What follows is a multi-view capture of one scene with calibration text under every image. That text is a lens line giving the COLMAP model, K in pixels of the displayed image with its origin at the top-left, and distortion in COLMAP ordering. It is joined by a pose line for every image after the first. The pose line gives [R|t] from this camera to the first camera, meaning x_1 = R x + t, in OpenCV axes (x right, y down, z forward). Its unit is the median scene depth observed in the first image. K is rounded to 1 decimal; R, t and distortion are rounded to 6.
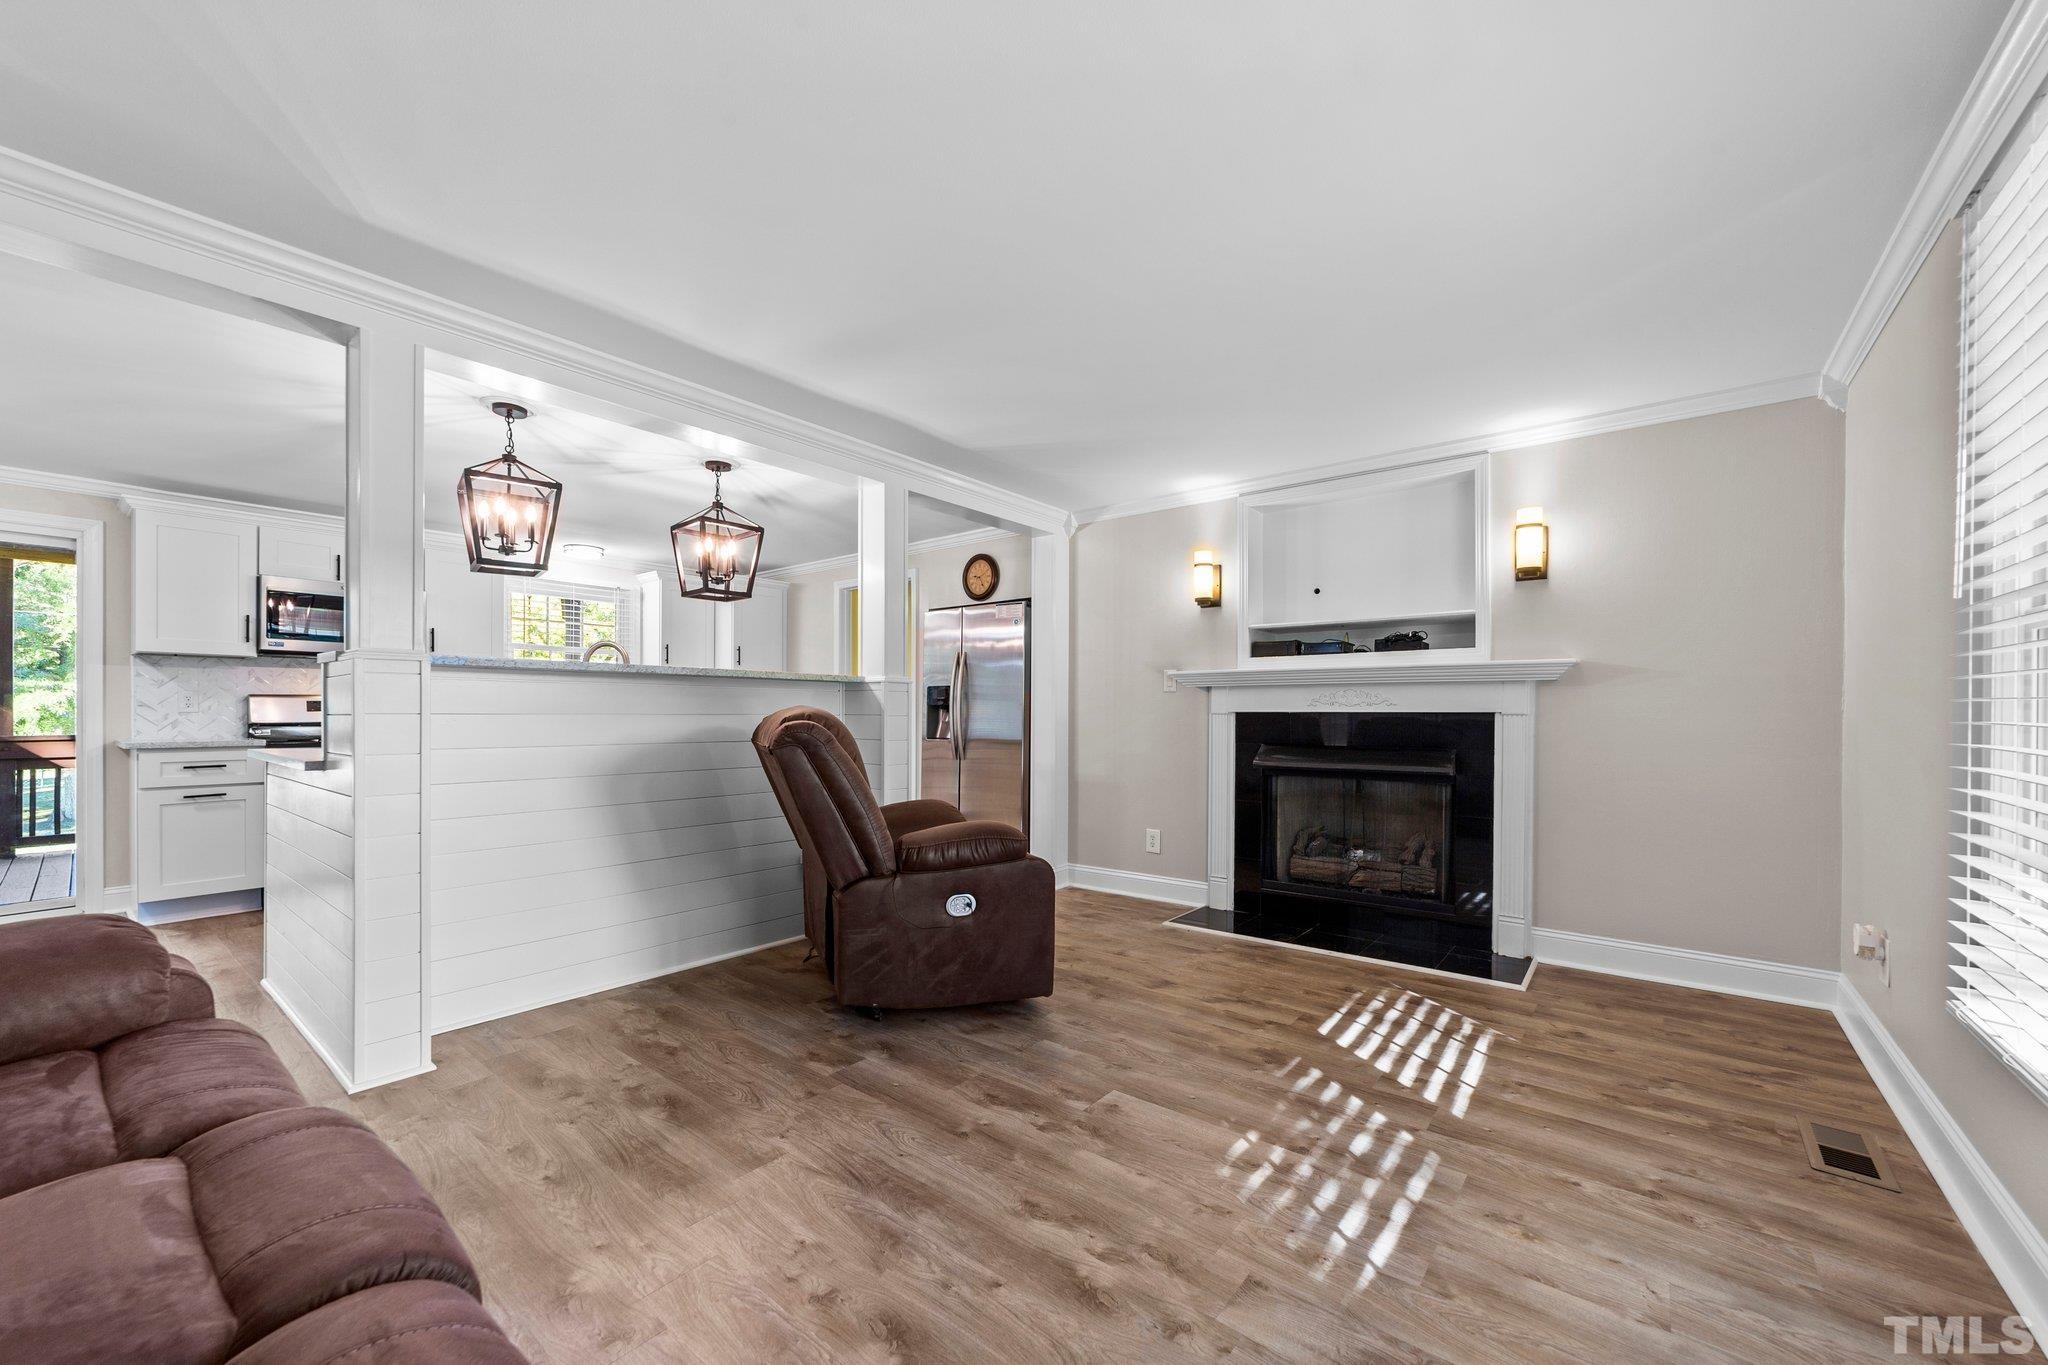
lens RADIAL K [[791.1, 0, 1023.6], [0, 791.1, 701.1], [0, 0, 1]] dist [-0.016894, 0.008401]
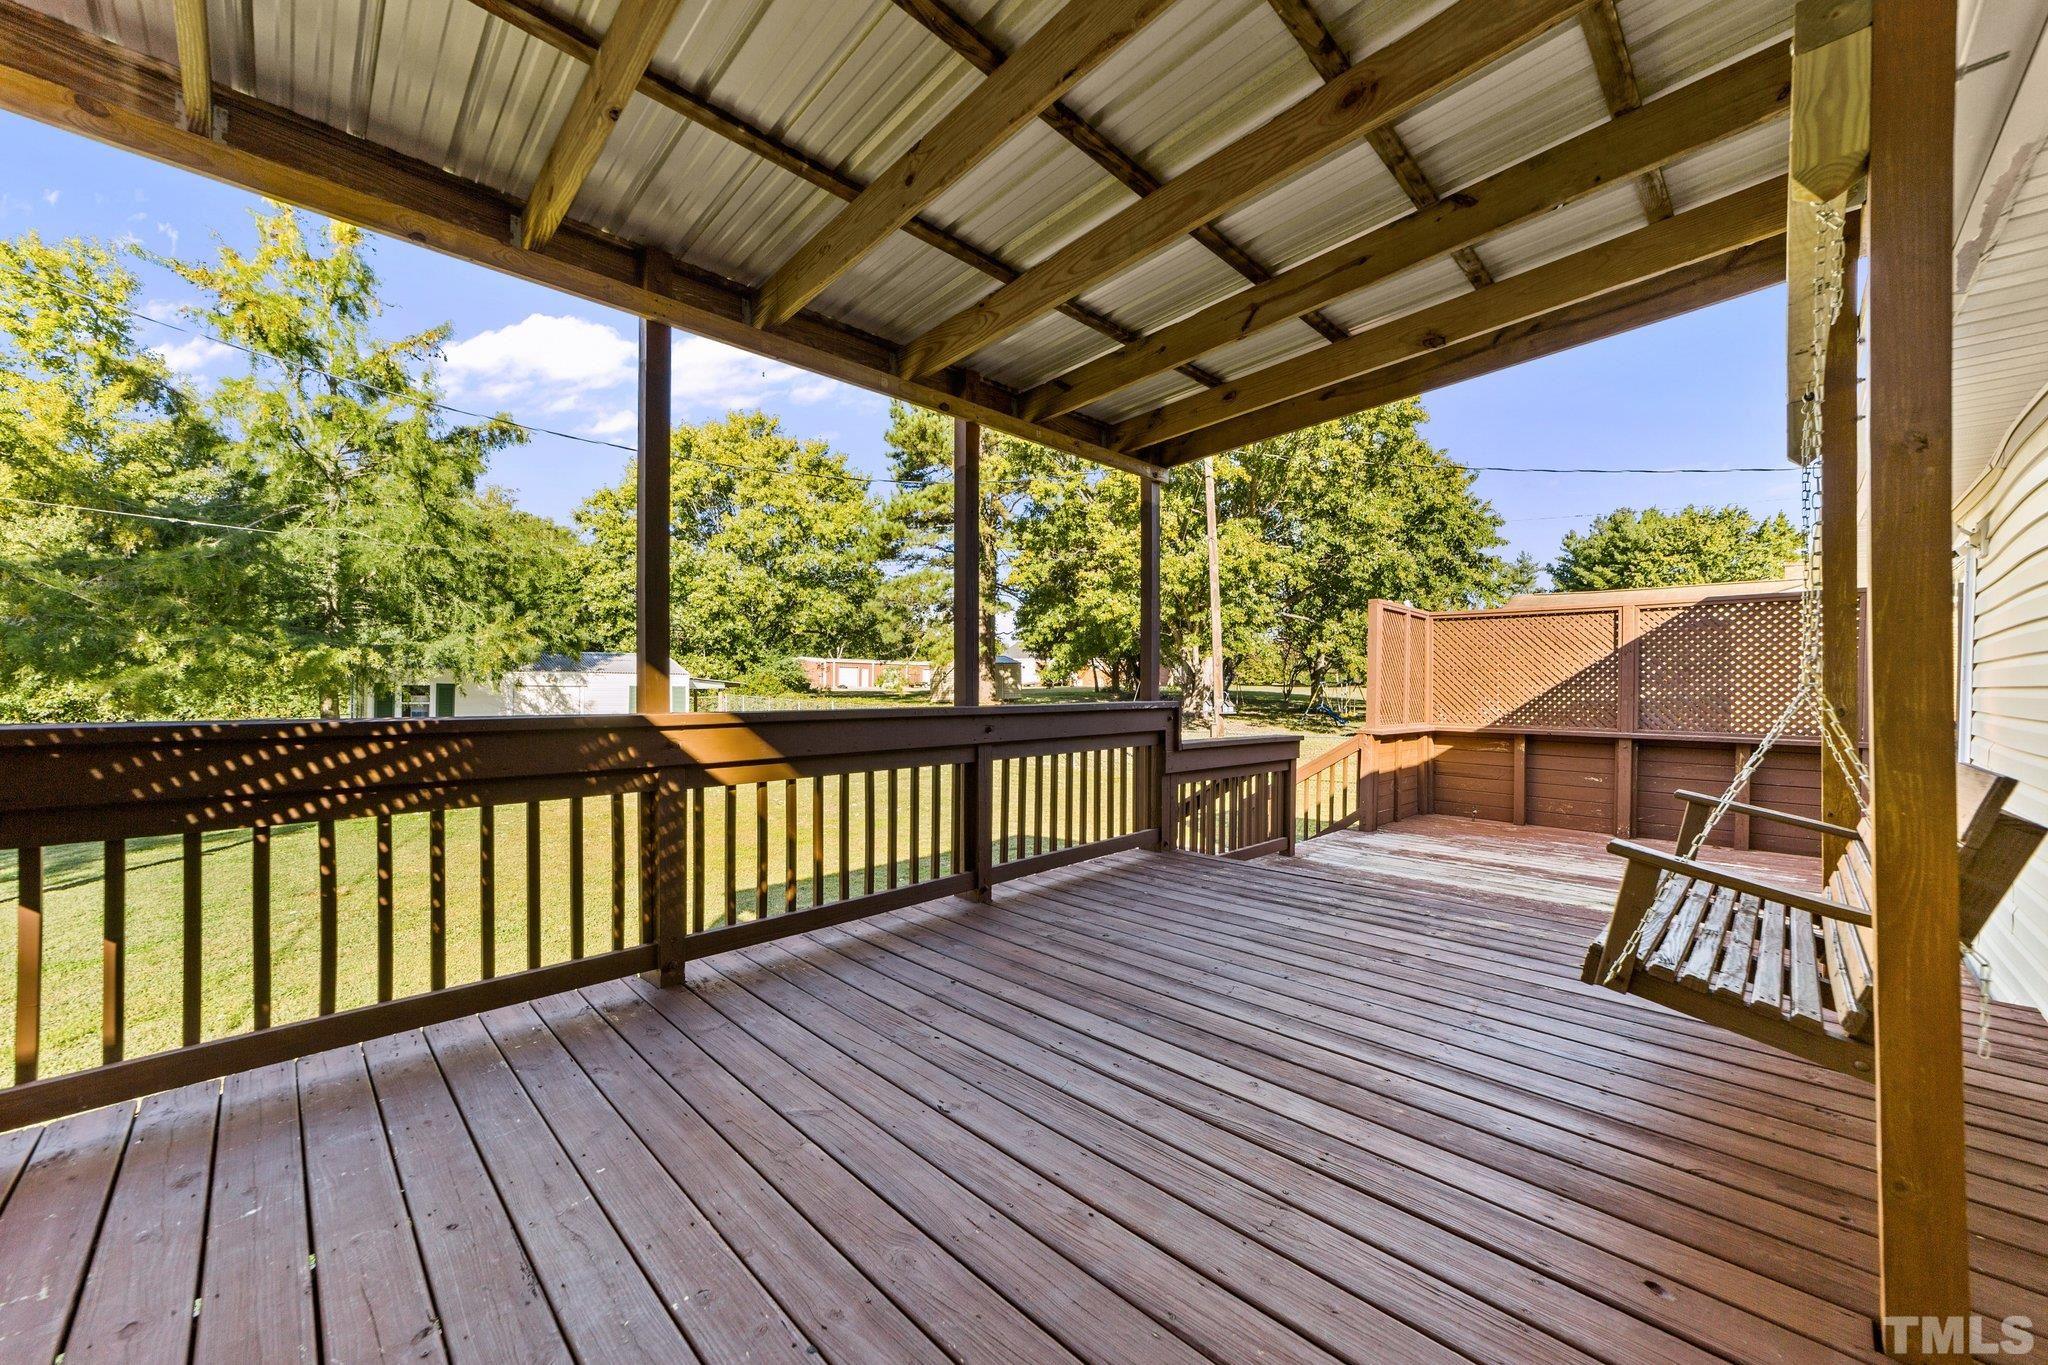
lens RADIAL K [[794.9, 0, 1025.1], [0, 794.9, 680.3], [0, 0, 1]] dist [-0.017991, 0.005499]
pose [[0.995033, 0.002214, -0.099523, -2.091786], [-0.000878, 0.999909, 0.013463, 0.035459], [0.099544, -0.013309, 0.994944, 1.136394]]
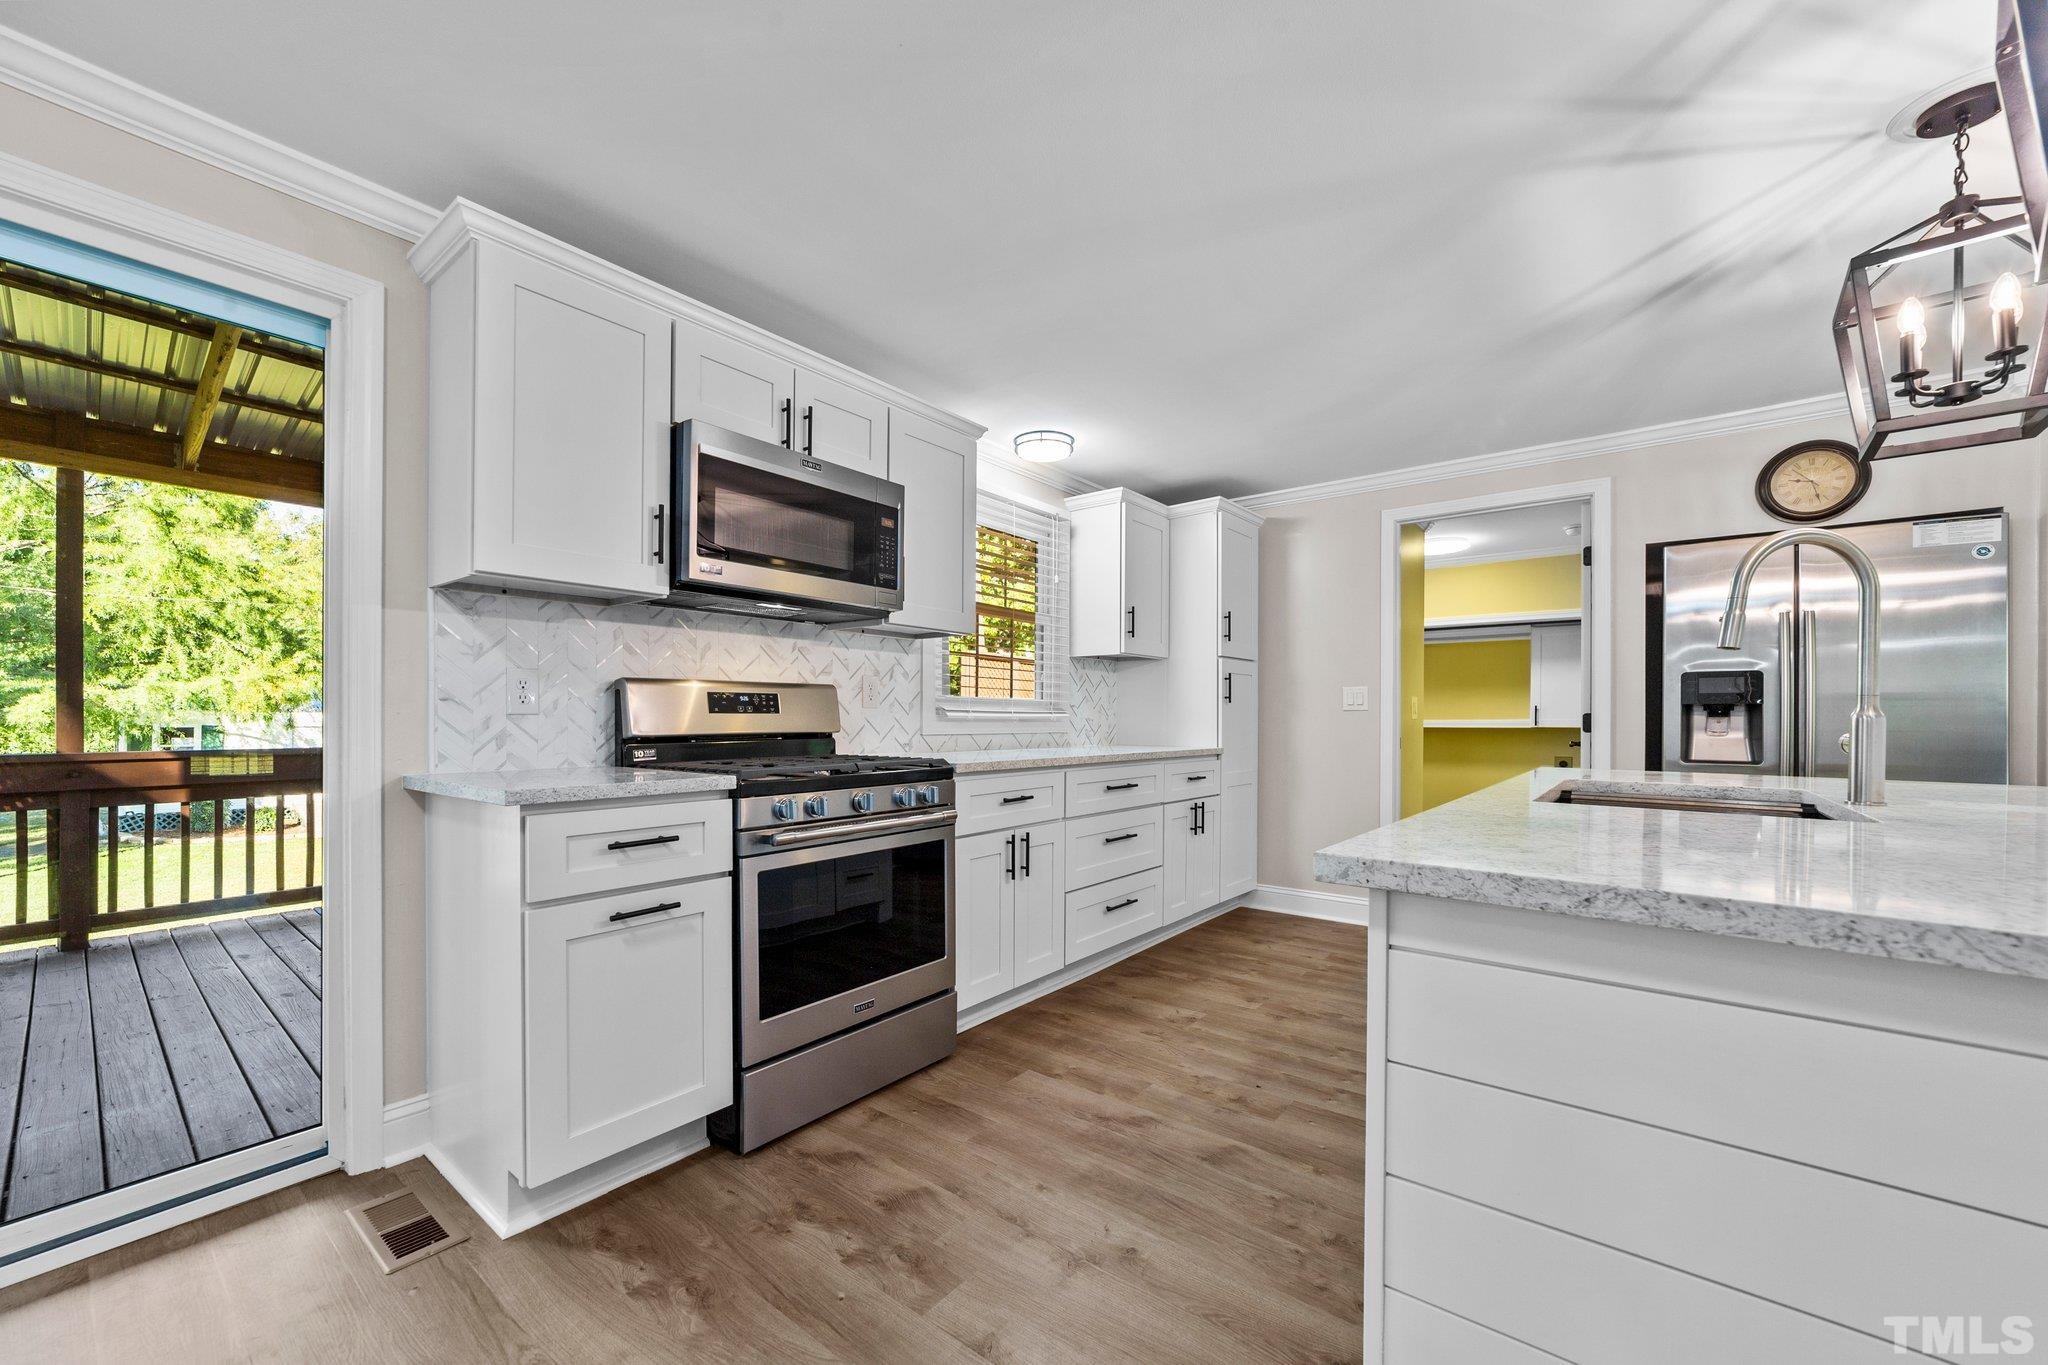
lens RADIAL K [[804.0, 0, 1014.8], [0, 804.0, 715.5], [0, 0, 1]] dist [-0.019417, 0.009376]
pose [[0.999996, 0.002765, -0.000340, -1.080776], [-0.002762, 0.999959, 0.008661, 0.013956], [0.000364, -0.008660, 0.999962, 0.726126]]
